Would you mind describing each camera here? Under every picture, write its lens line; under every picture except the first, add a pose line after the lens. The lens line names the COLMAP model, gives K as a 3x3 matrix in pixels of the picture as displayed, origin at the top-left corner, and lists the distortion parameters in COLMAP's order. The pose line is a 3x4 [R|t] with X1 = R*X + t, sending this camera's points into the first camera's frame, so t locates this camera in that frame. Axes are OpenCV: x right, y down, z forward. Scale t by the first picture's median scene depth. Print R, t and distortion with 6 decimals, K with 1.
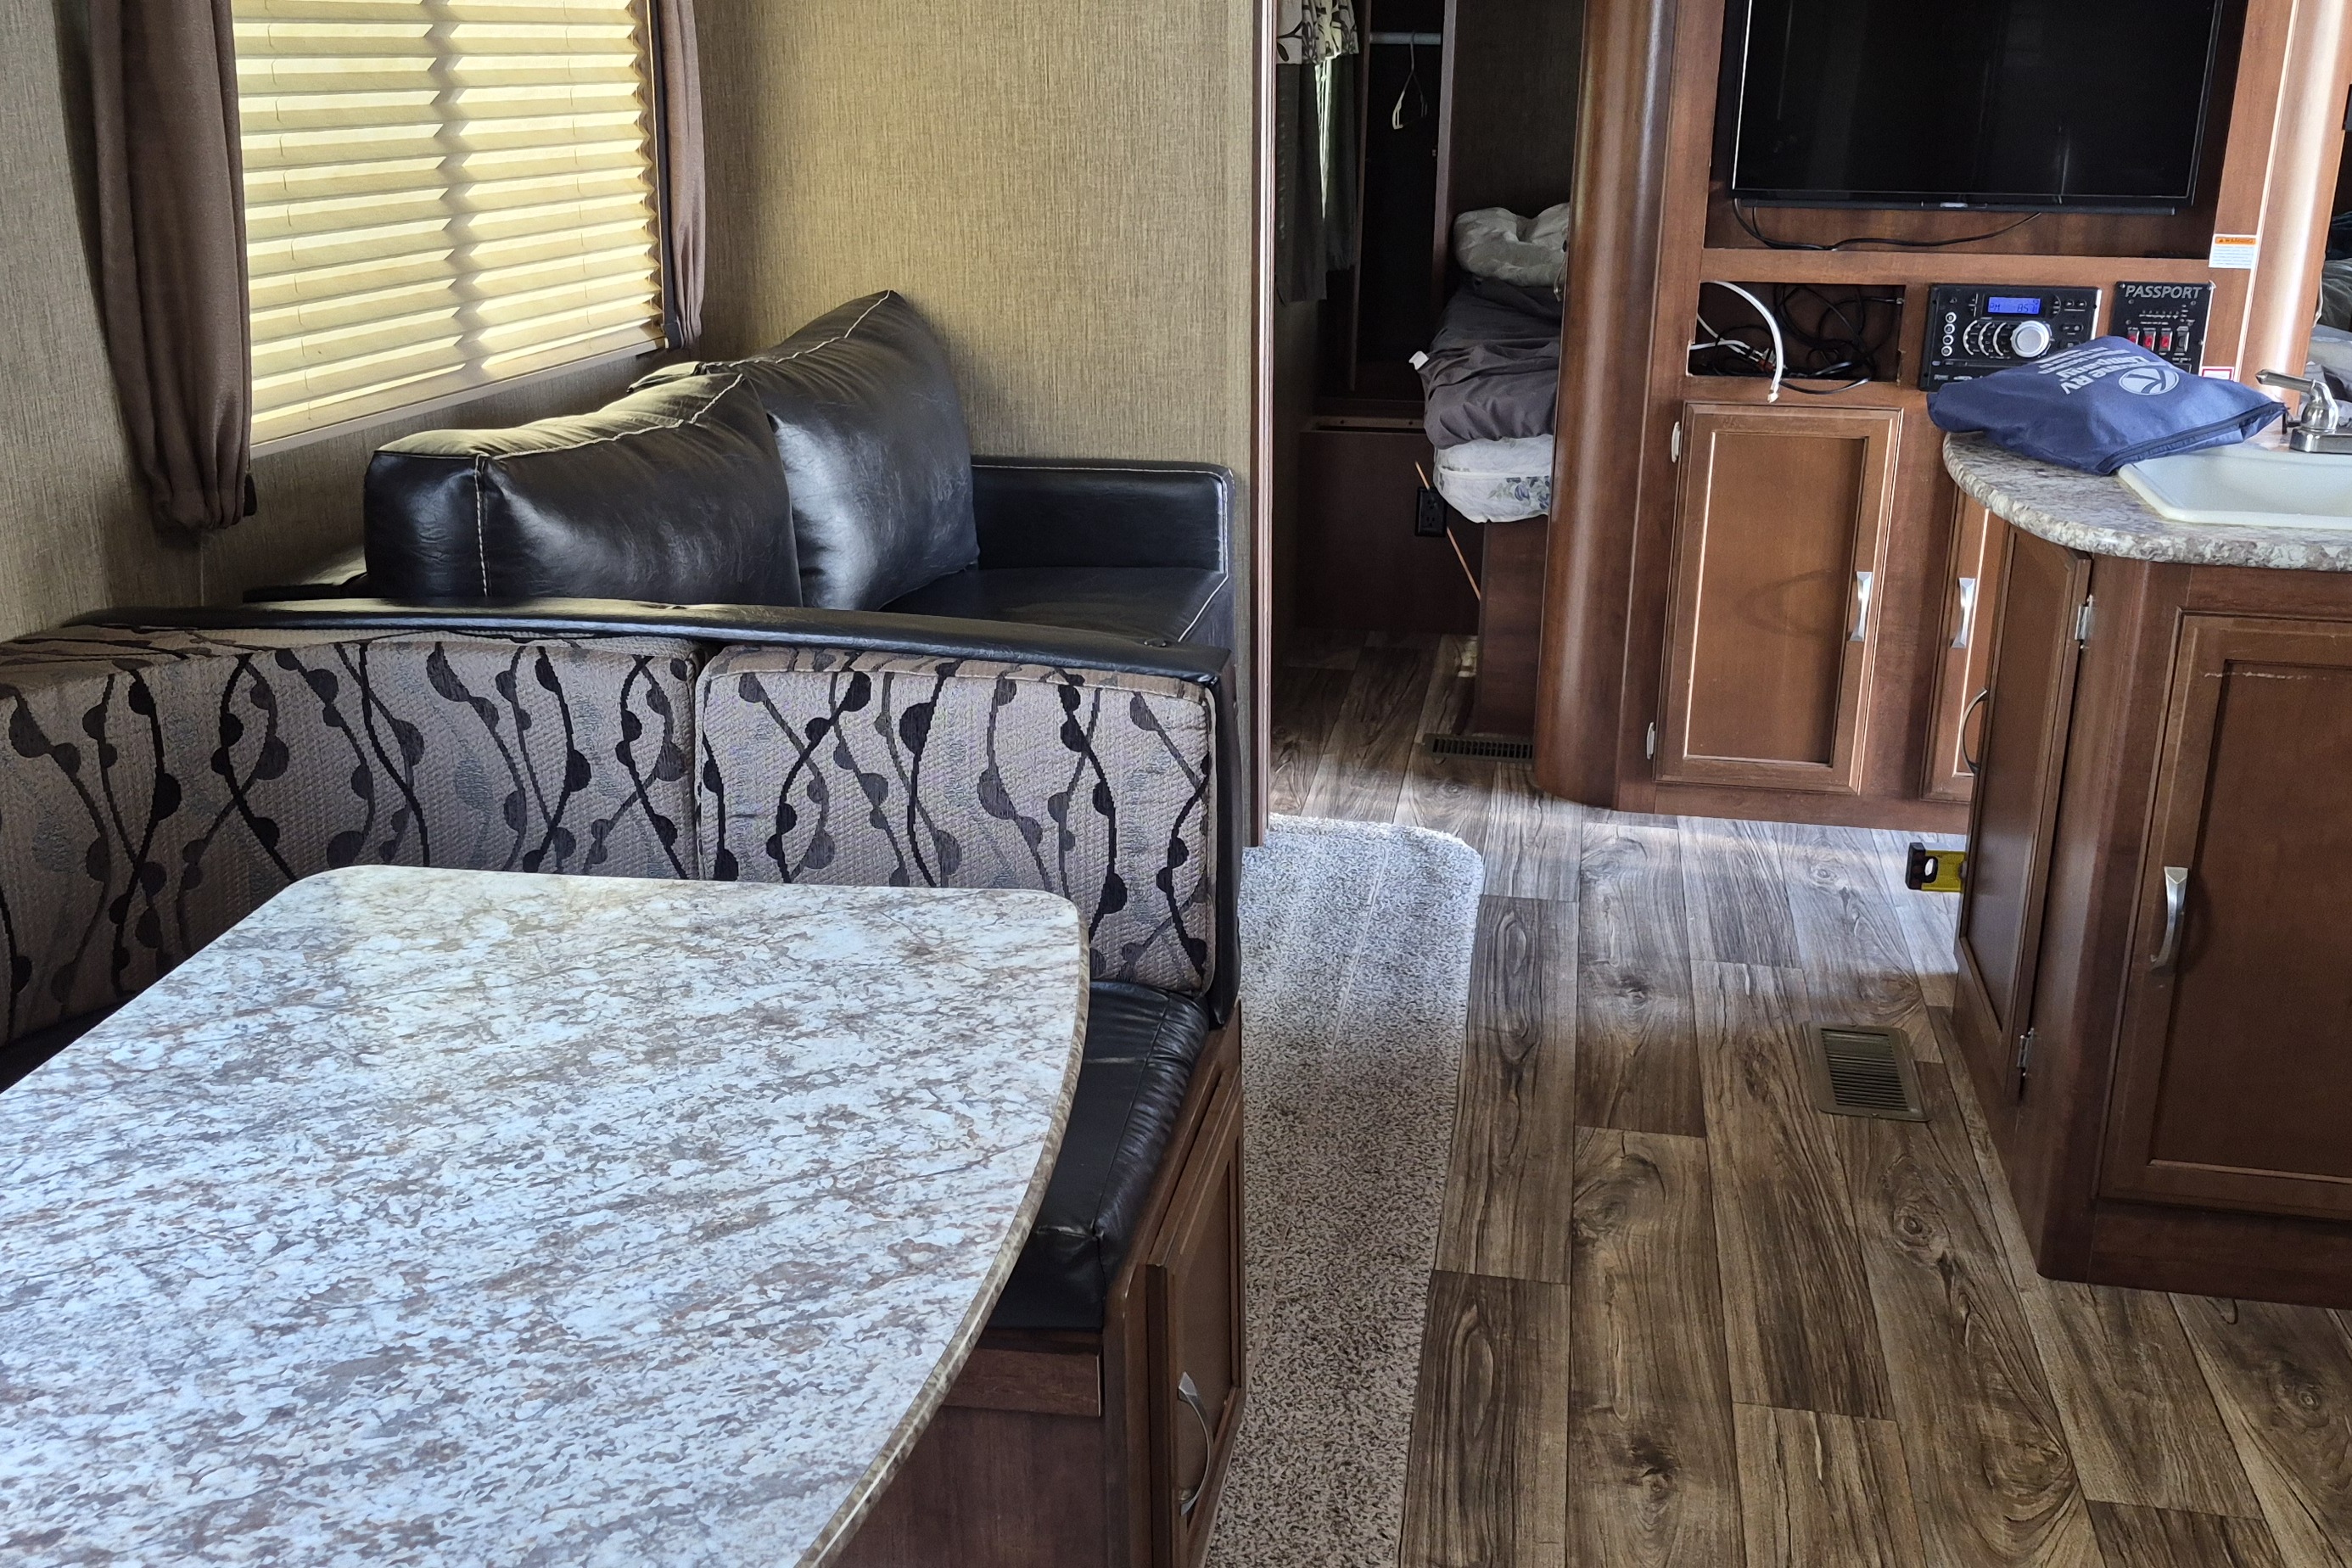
lens RADIAL K [[2331.3, 0, 1176.7], [0, 2331.3, 723.4], [0, 0, 1]] dist [0.121474, -0.173057]
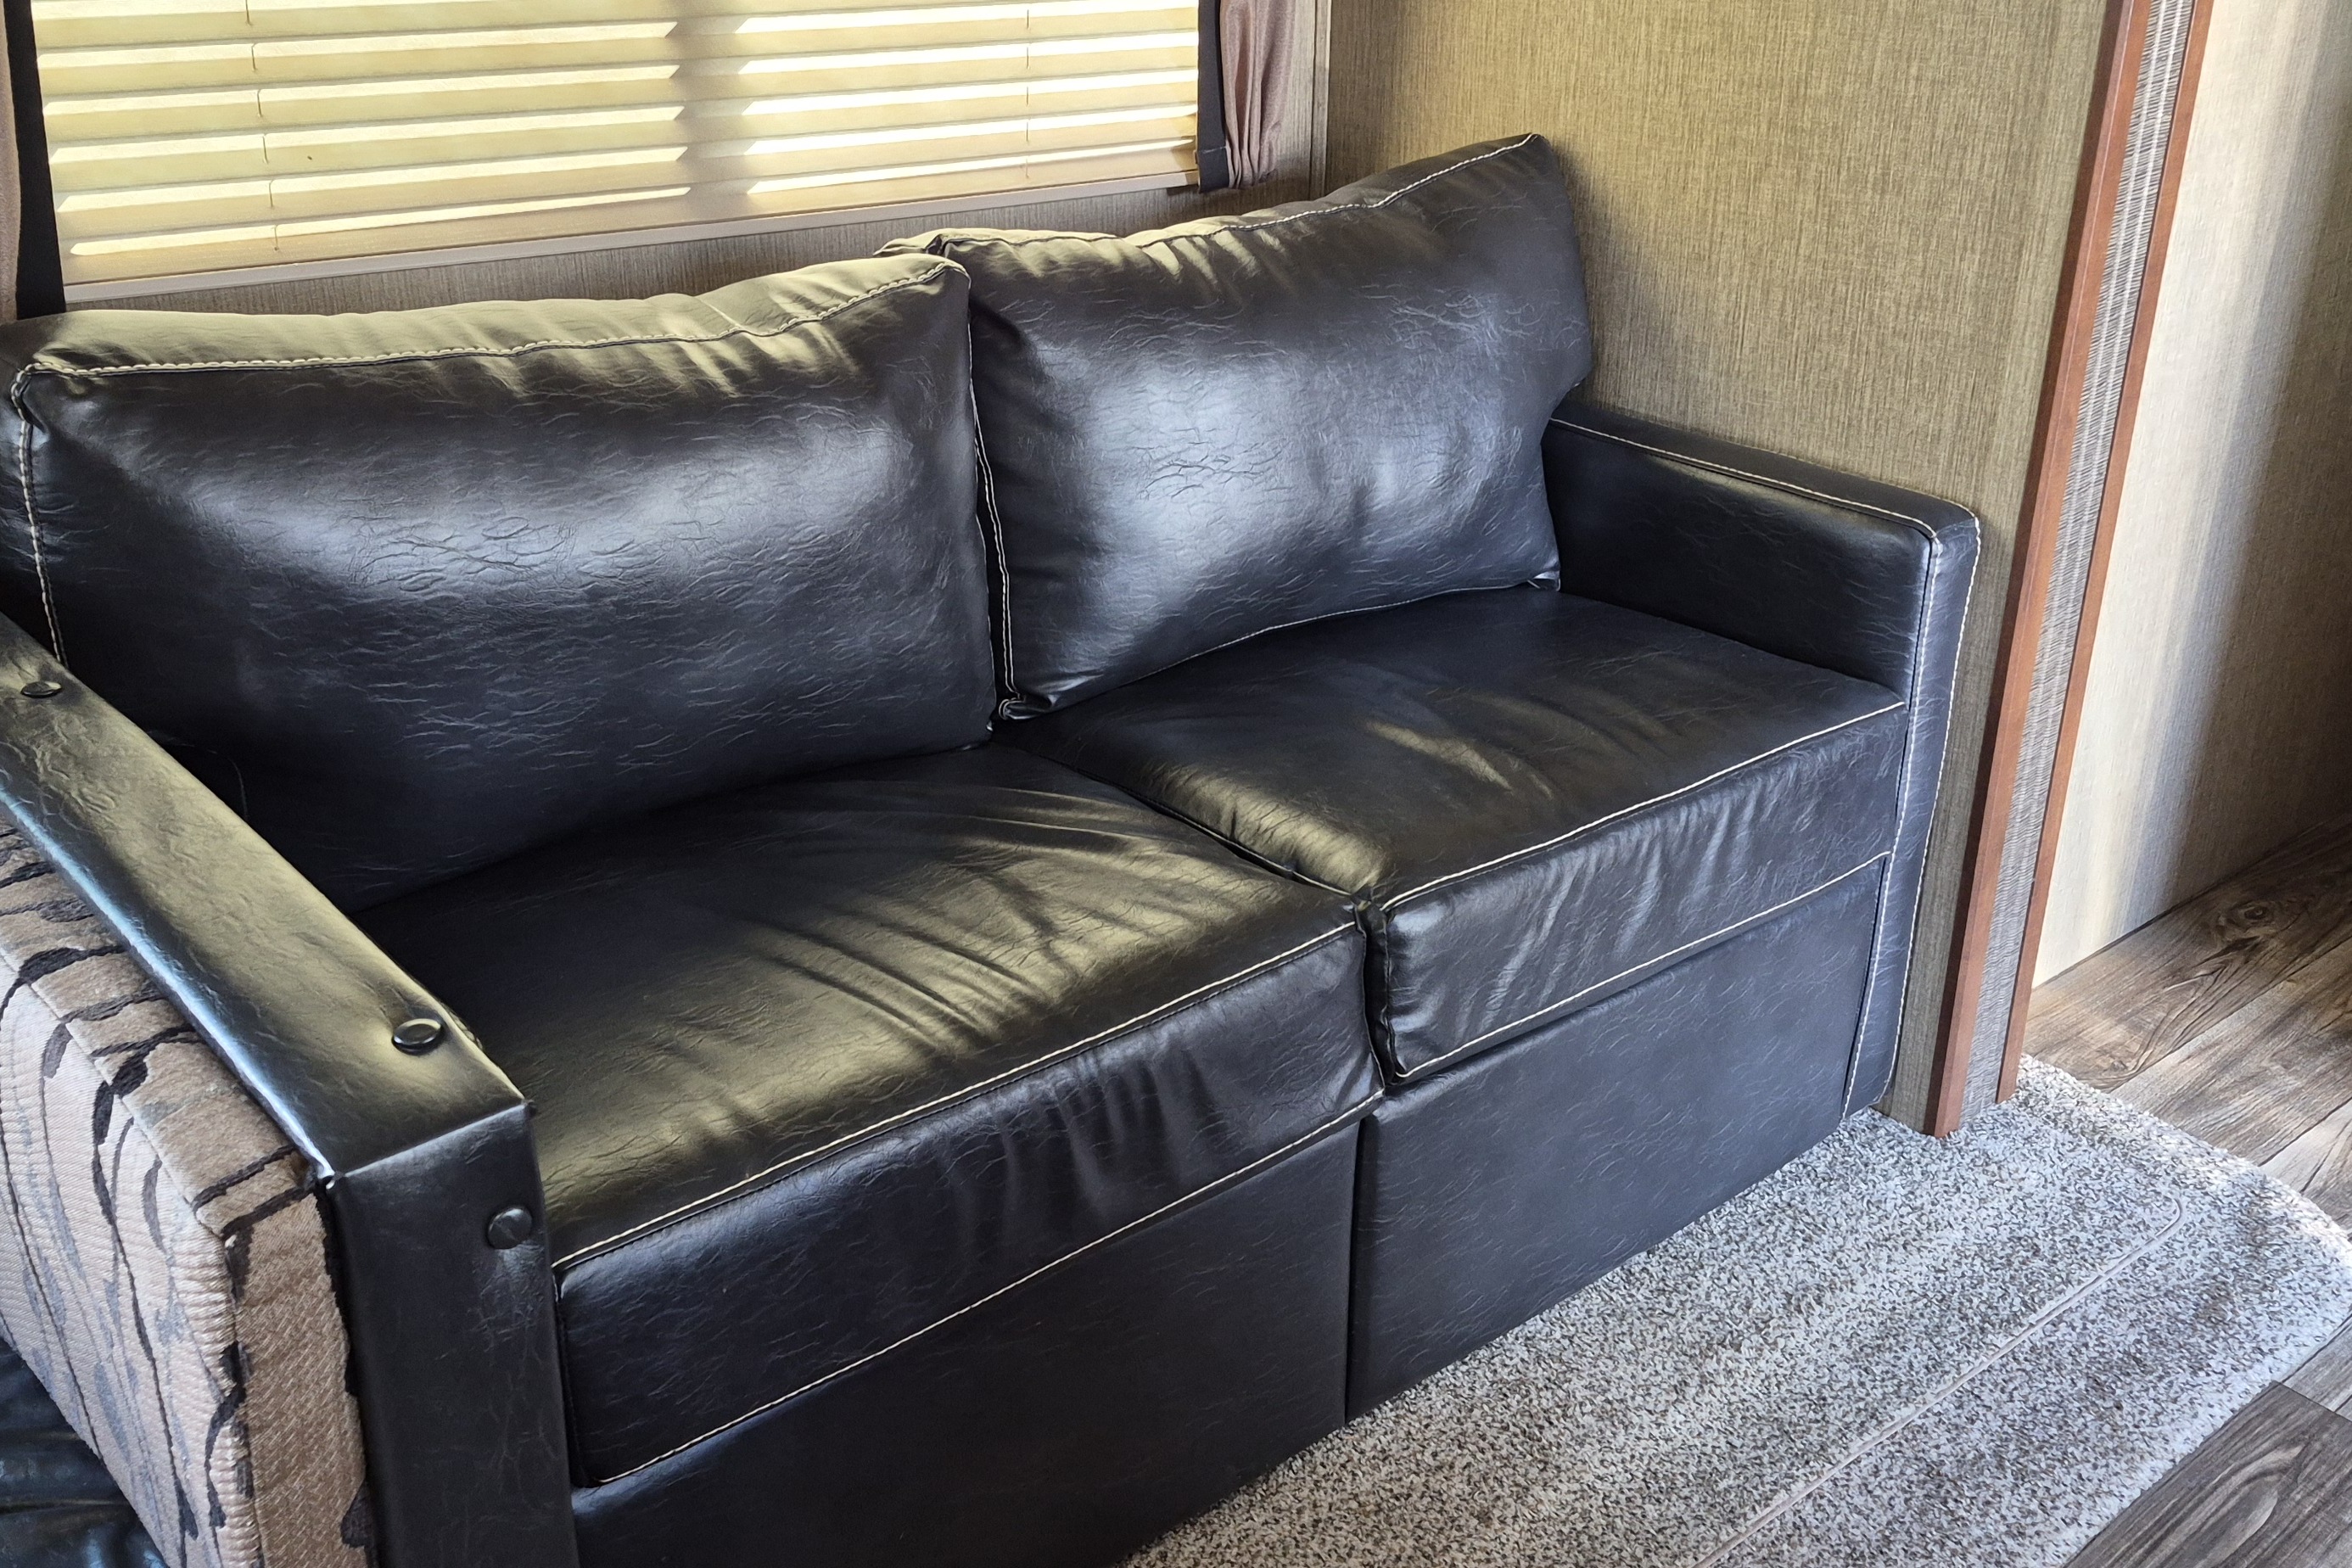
lens RADIAL K [[2331.3, 0, 1176.7], [0, 2331.3, 723.4], [0, 0, 1]] dist [0.121474, -0.173057]
pose [[0.767727, 0.266699, -0.582638, 0.263318], [-0.198439, 0.963523, 0.179569, -0.149250], [0.609276, -0.022242, 0.792646, 0.506312]]
